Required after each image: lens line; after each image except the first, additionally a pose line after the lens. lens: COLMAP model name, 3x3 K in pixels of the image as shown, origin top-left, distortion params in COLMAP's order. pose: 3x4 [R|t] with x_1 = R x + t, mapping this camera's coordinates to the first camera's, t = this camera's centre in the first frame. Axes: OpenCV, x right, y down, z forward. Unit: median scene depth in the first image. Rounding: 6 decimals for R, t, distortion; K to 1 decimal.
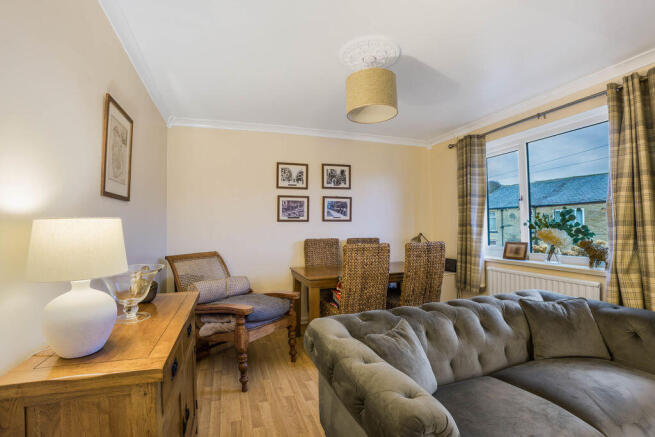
lens RADIAL K [[313.7, 0, 328.7], [0, 313.7, 216.3], [0, 0, 1]] dist [-0.000398, 0.000096]
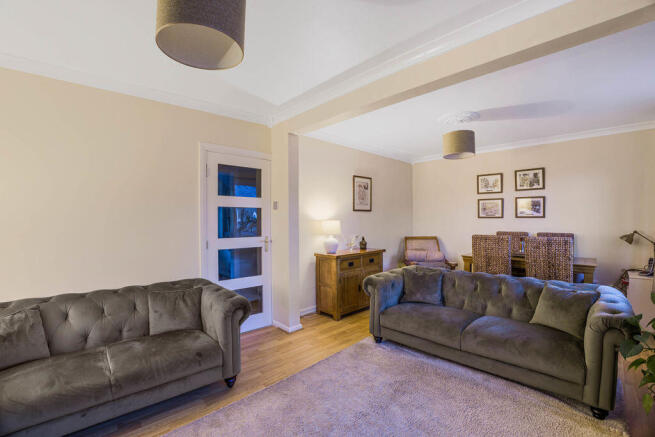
lens RADIAL K [[313.7, 0, 327.9], [0, 313.7, 218.8], [0, 0, 1]] dist [-0.000398, 0.000096]
pose [[0.439603, 0.004695, -0.898180, 0.759499], [0.030327, 0.999339, 0.020067, -0.026799], [0.897680, -0.036061, 0.439170, -0.202562]]
